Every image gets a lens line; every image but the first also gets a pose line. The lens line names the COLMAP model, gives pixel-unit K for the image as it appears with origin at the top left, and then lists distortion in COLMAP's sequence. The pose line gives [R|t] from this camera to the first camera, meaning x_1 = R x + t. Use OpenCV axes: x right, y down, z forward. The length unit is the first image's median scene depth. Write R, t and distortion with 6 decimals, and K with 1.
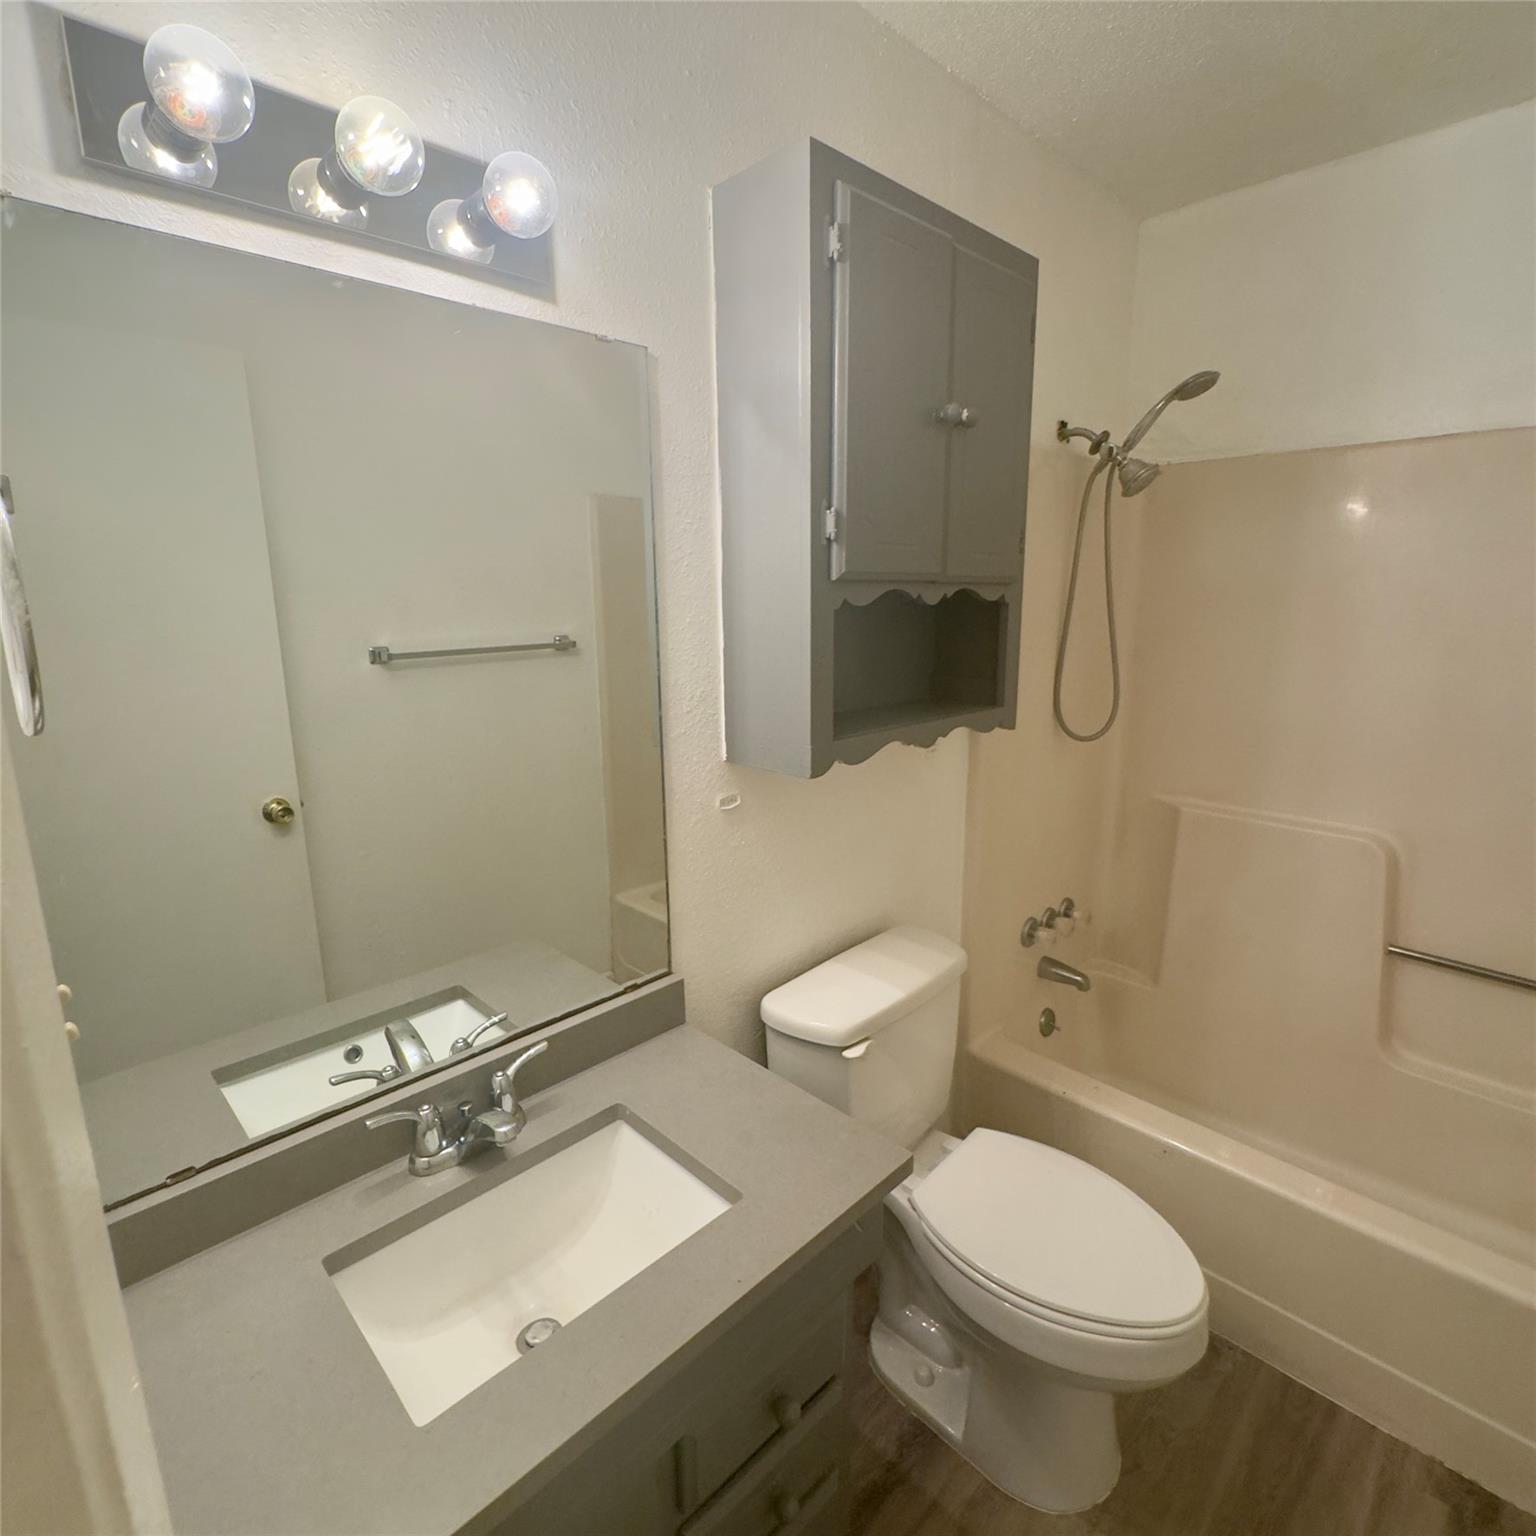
lens RADIAL K [[820.9, 0, 768.0], [0, 820.9, 768.0], [0, 0, 1]] dist [0.002889, -0.000154]
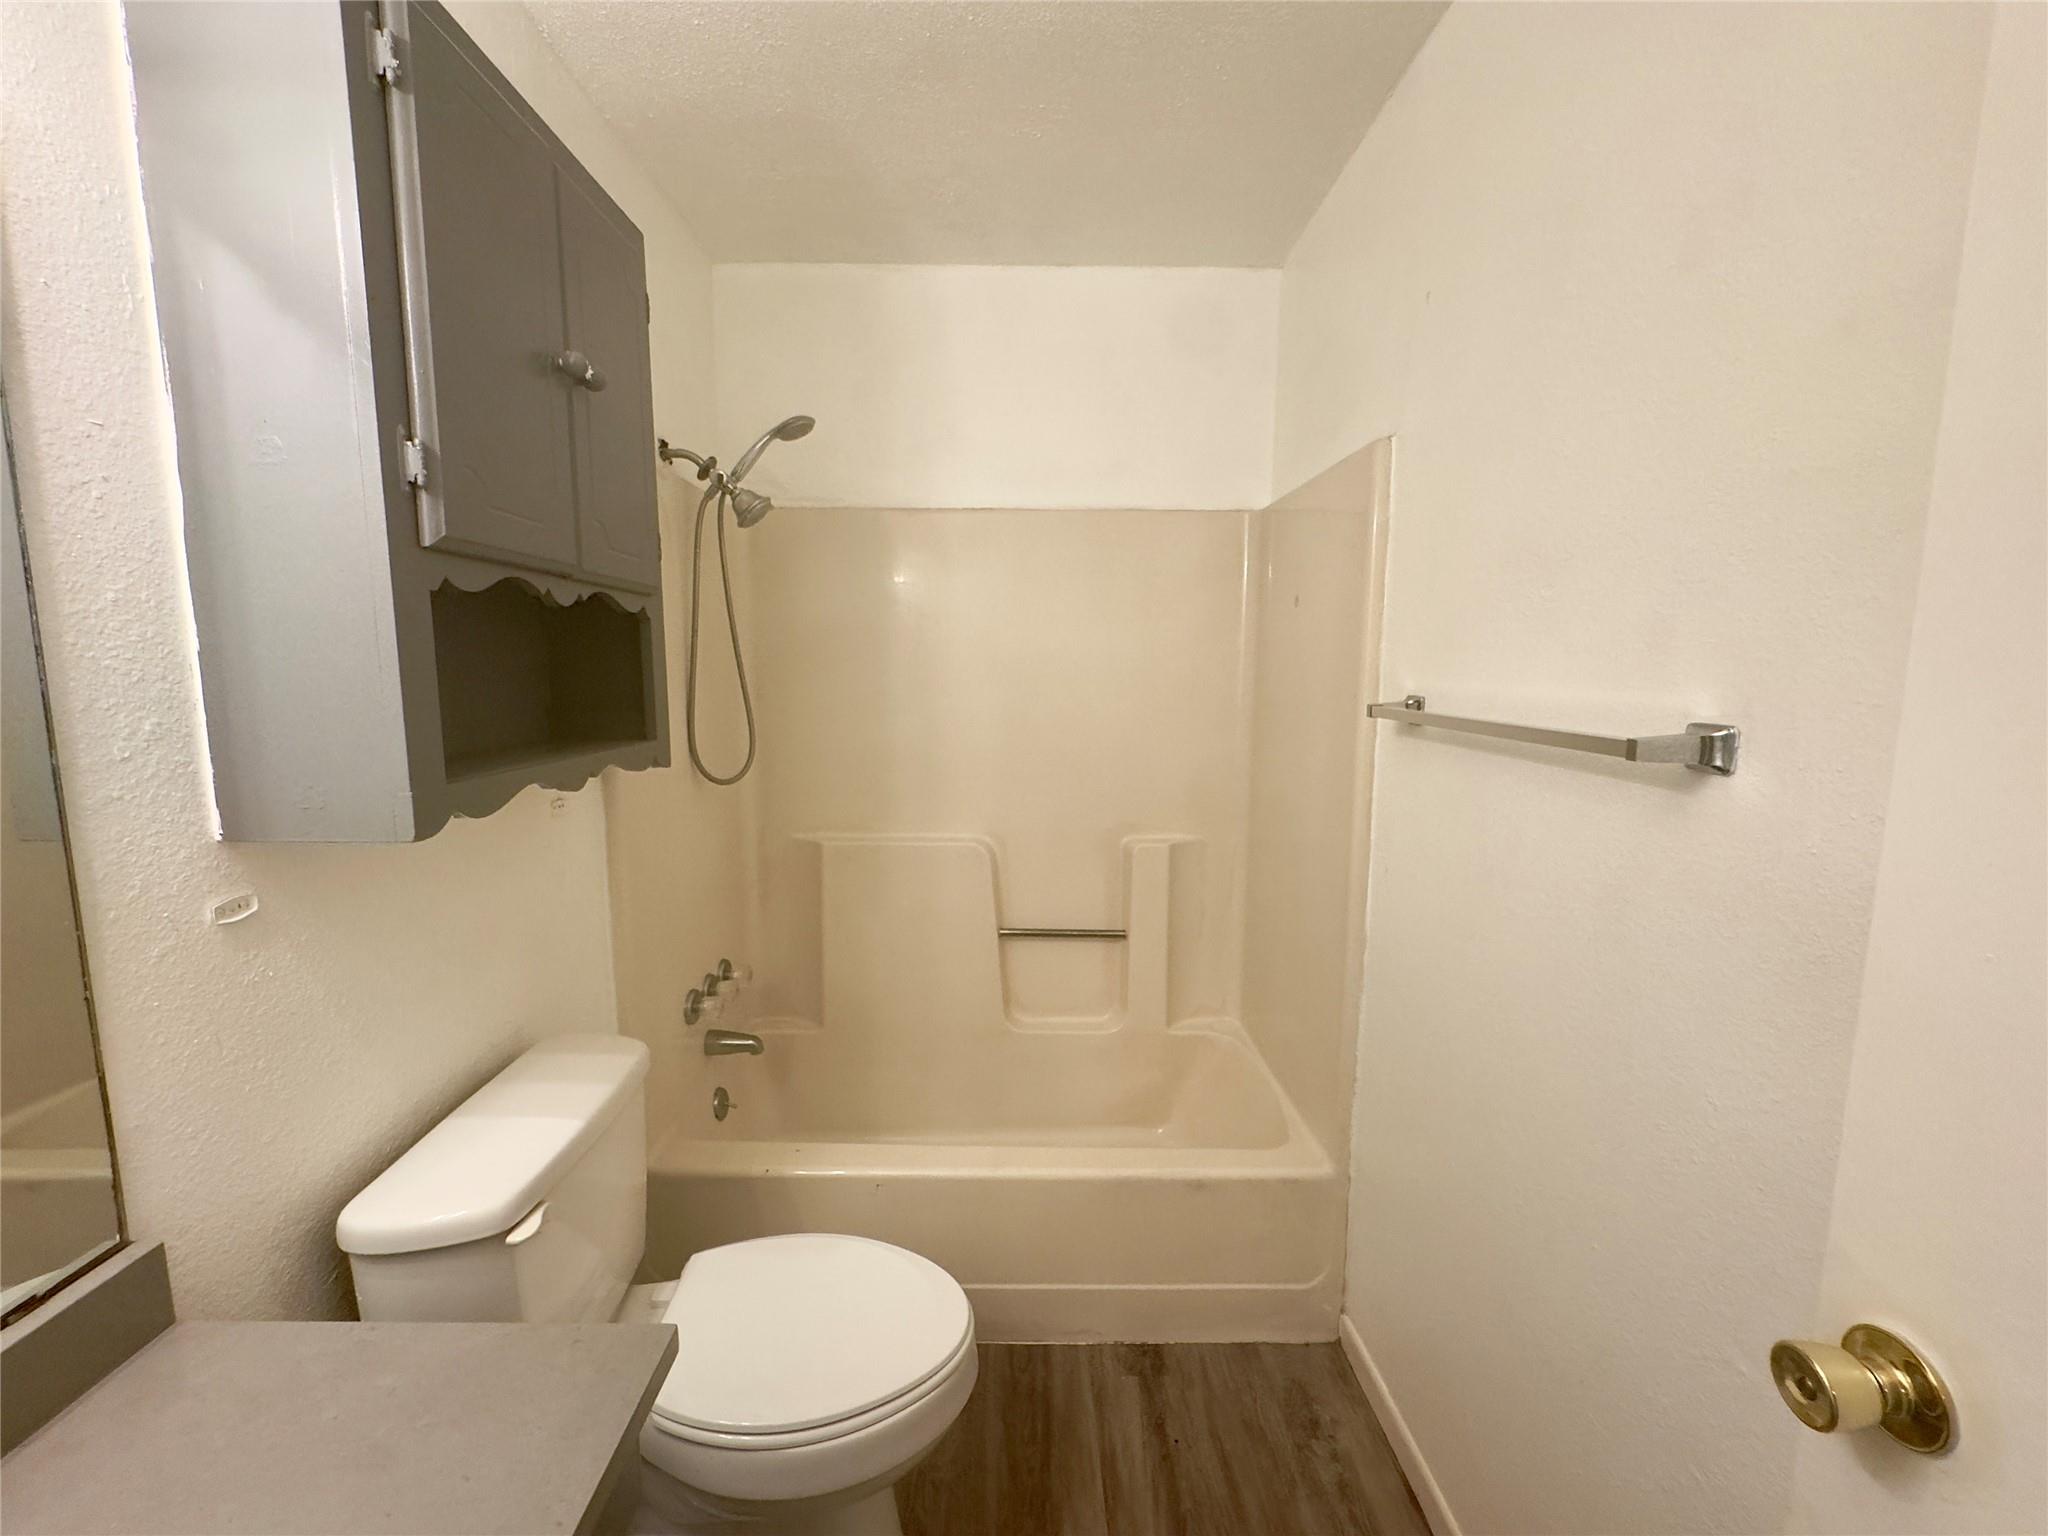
lens RADIAL K [[823.4, 0, 1020.1], [0, 823.4, 771.2], [0, 0, 1]] dist [-0.004141, -0.000034]
pose [[0.698534, -0.078138, 0.711298, -0.056722], [0.139581, 0.989805, -0.028343, 0.033655], [-0.701832, 0.119082, 0.702319, 0.146639]]
